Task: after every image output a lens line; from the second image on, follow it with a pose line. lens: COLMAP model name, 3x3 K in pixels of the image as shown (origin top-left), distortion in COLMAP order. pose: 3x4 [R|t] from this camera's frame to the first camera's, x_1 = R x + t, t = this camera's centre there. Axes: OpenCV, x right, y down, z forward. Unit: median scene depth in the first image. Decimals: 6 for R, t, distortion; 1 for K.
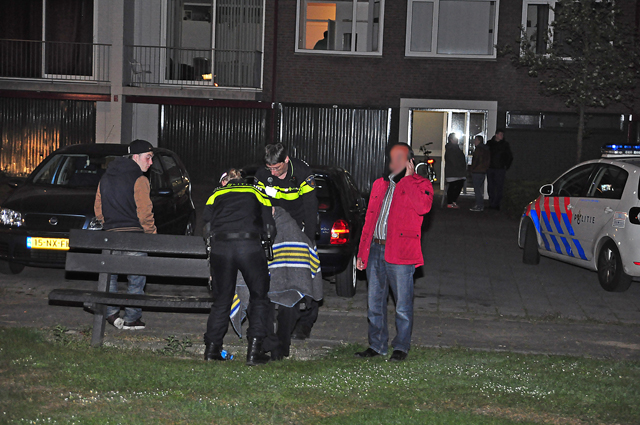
lens RADIAL K [[1273.8, 0, 320.0], [0, 1273.8, 212.5], [0, 0, 1]] dist [0.235016, 0.105221]
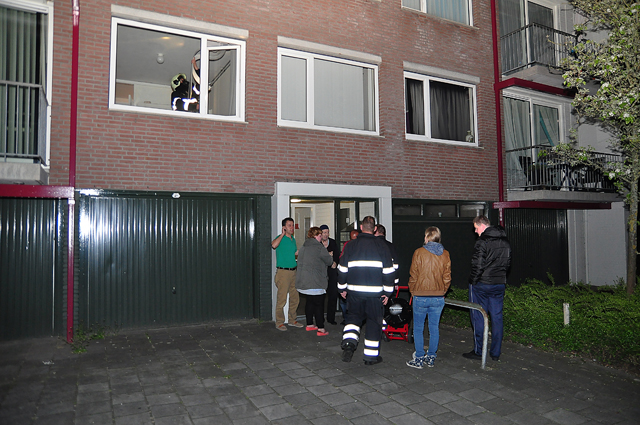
lens RADIAL K [[461.8, 0, 331.4], [0, 461.8, 209.9], [0, 0, 1]] dist [-0.124315, 0.109940]
pose [[0.839068, -0.021555, 0.543599, -0.058844], [0.068865, 0.995385, -0.066826, -0.065976], [-0.539650, 0.093506, 0.836681, 0.922829]]
